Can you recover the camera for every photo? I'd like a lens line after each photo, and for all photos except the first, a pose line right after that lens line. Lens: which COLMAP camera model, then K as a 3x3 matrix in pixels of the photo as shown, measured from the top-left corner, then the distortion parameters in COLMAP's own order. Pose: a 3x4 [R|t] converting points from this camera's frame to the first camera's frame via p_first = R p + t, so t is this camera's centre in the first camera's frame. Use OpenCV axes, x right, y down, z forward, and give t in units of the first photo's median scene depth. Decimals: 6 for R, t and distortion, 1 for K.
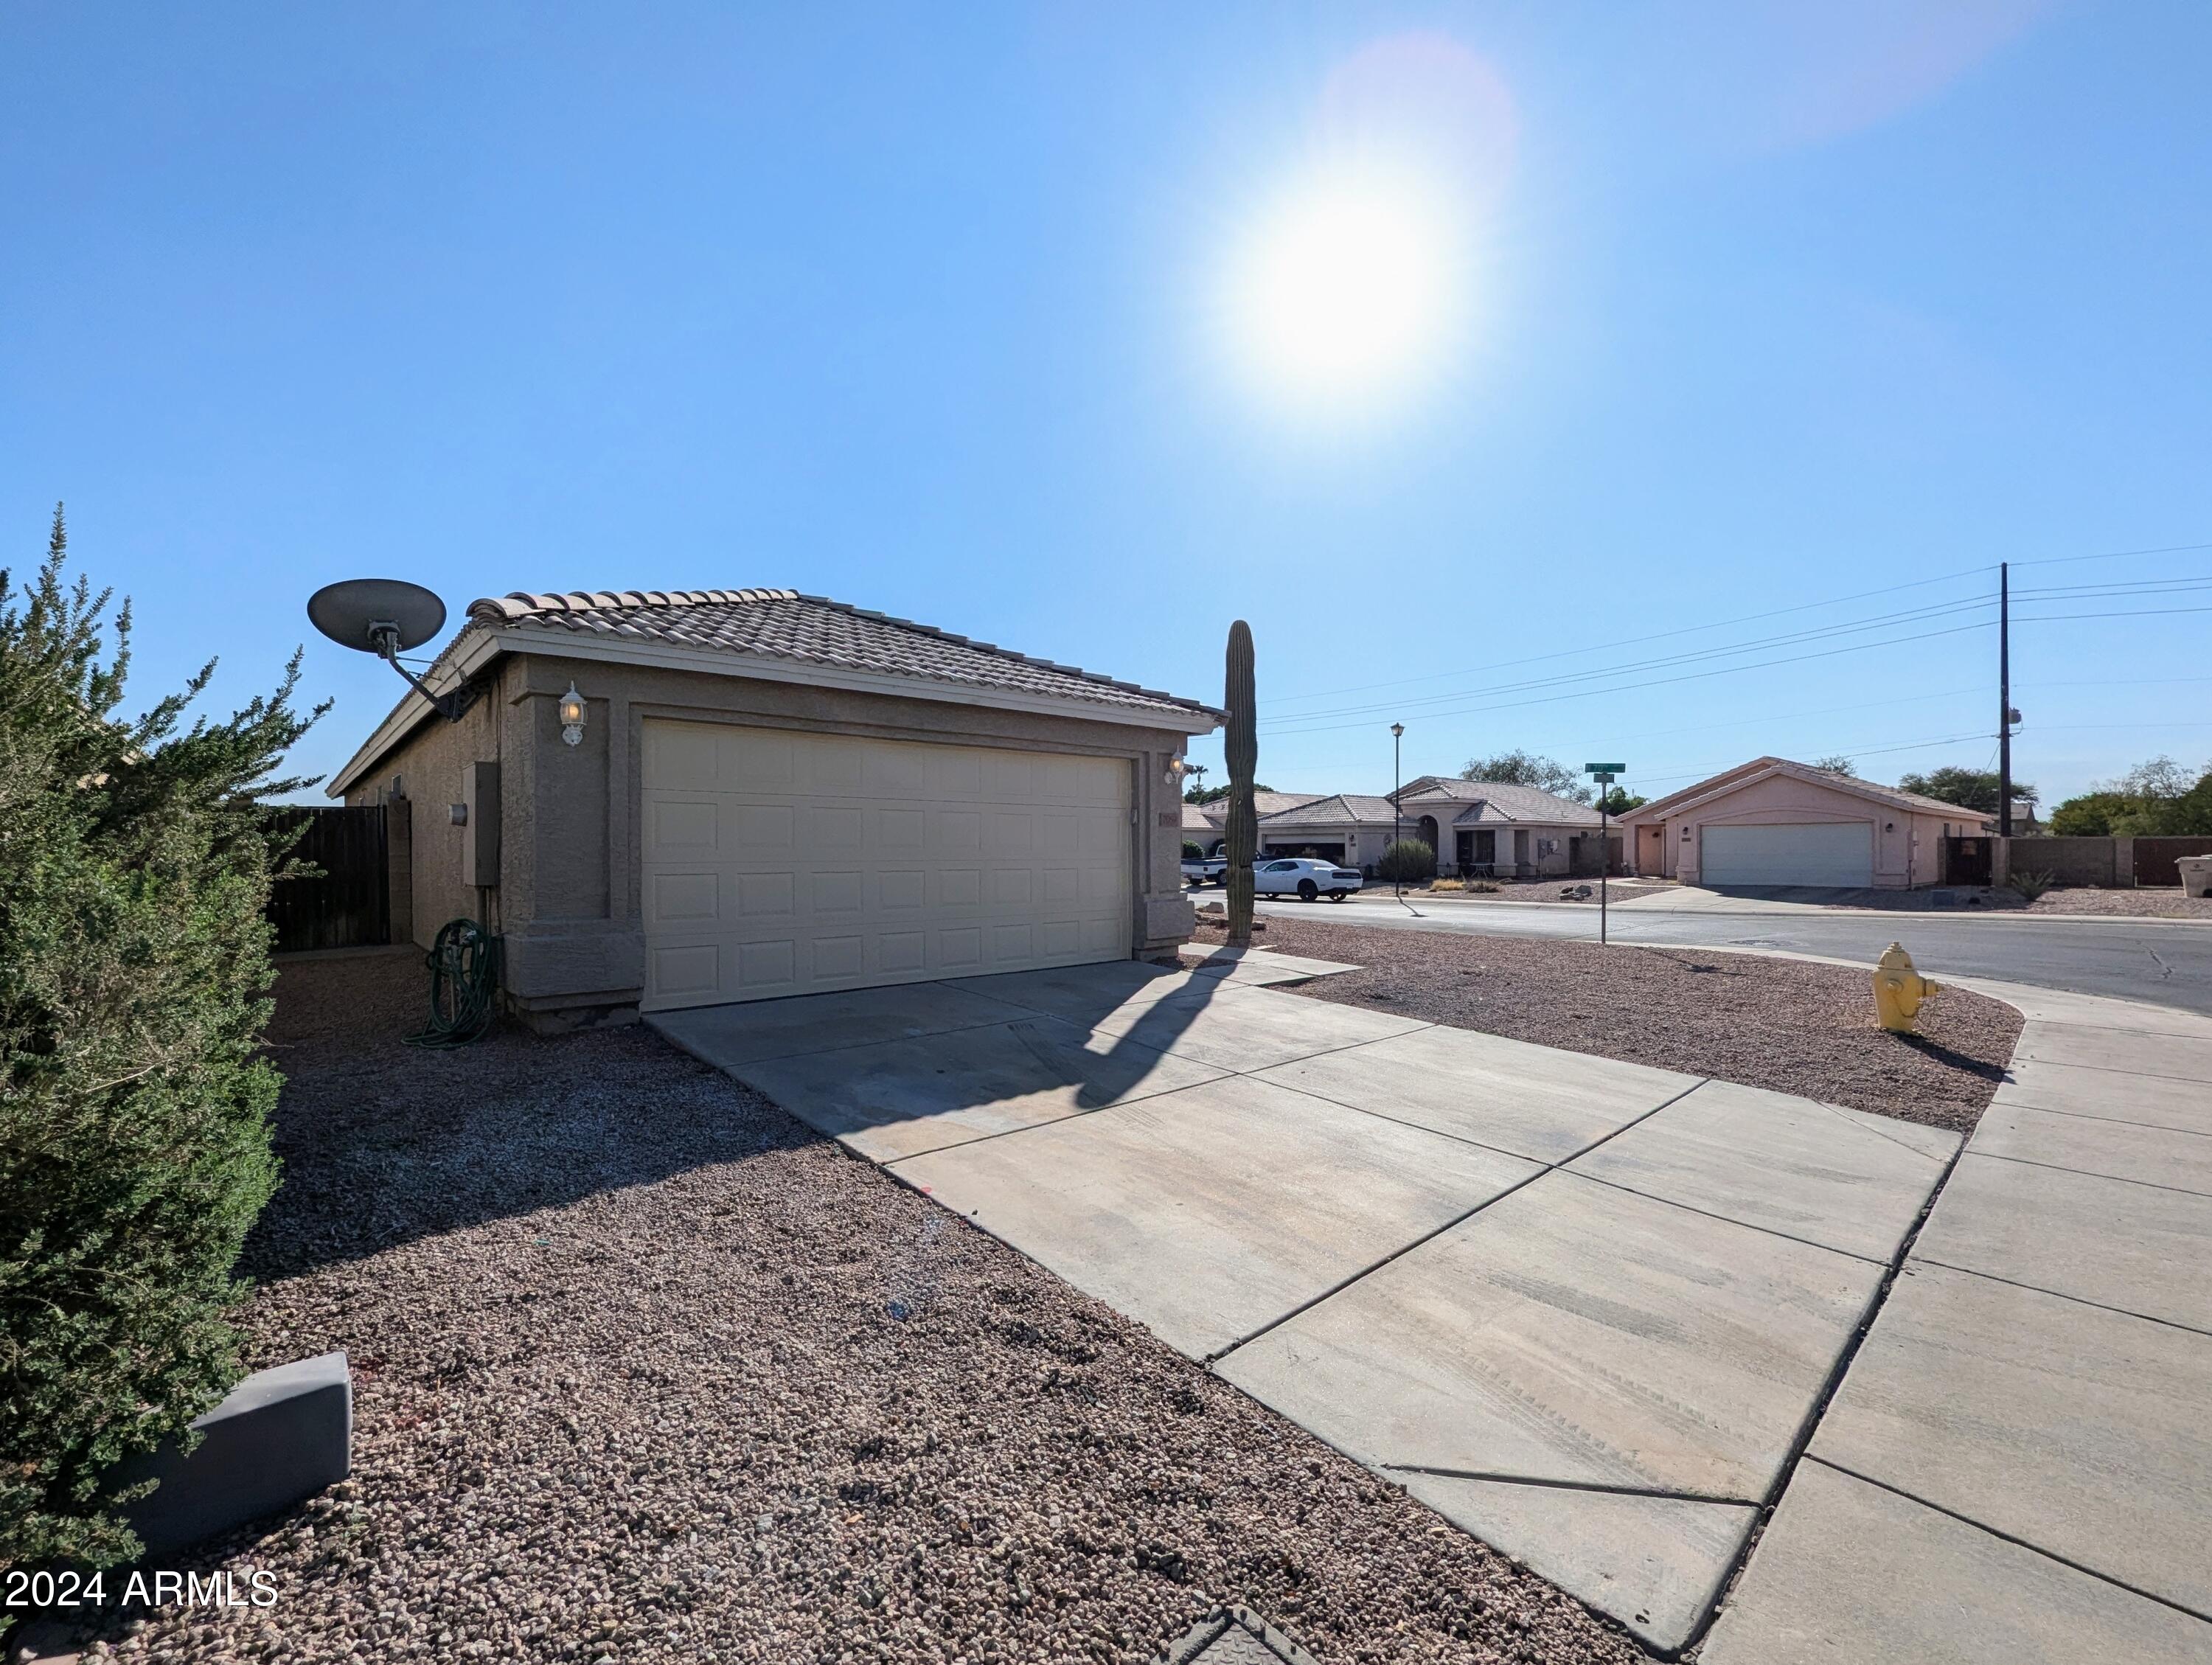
lens RADIAL K [[926.0, 0, 1107.6], [0, 926.0, 839.8], [0, 0, 1]] dist [-0.003429, -0.000136]
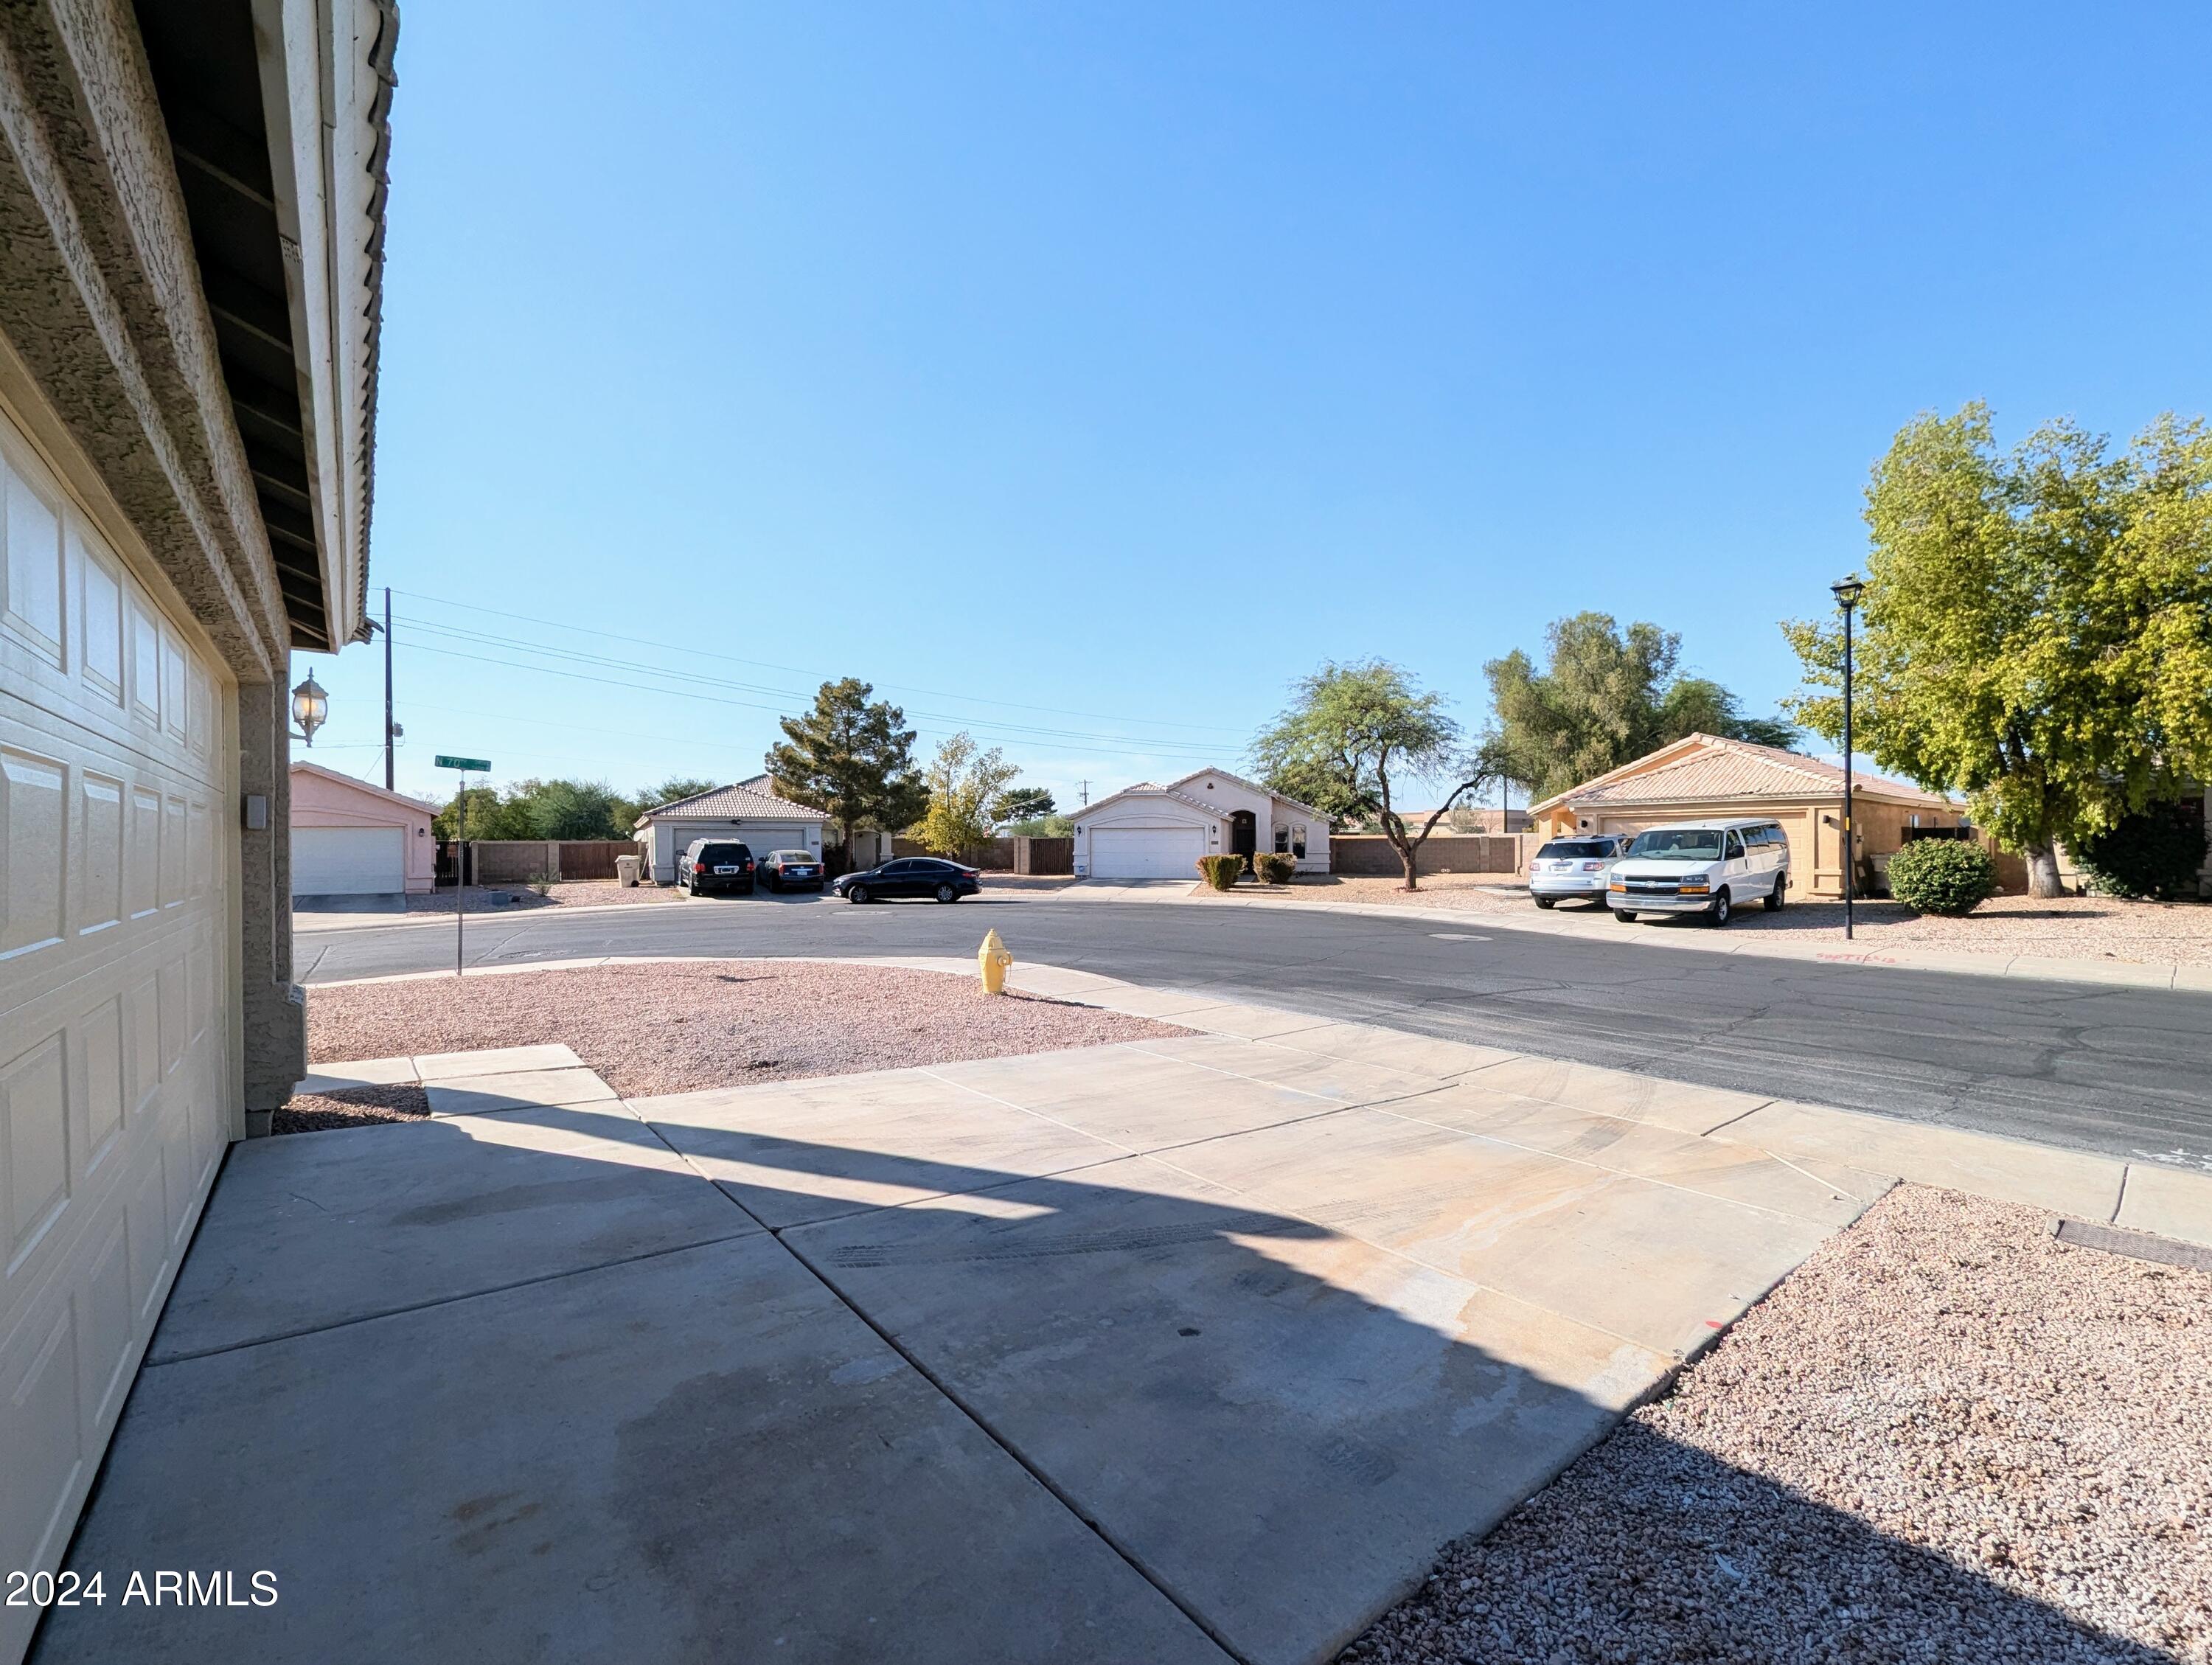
lens RADIAL K [[926.0, 0, 1107.2], [0, 926.0, 844.1], [0, 0, 1]] dist [-0.003429, -0.000136]
pose [[0.057935, -0.000365, 0.998320, -0.631563], [-0.003718, 0.999993, 0.000581, -0.019961], [-0.998313, -0.003746, 0.057933, 0.920218]]
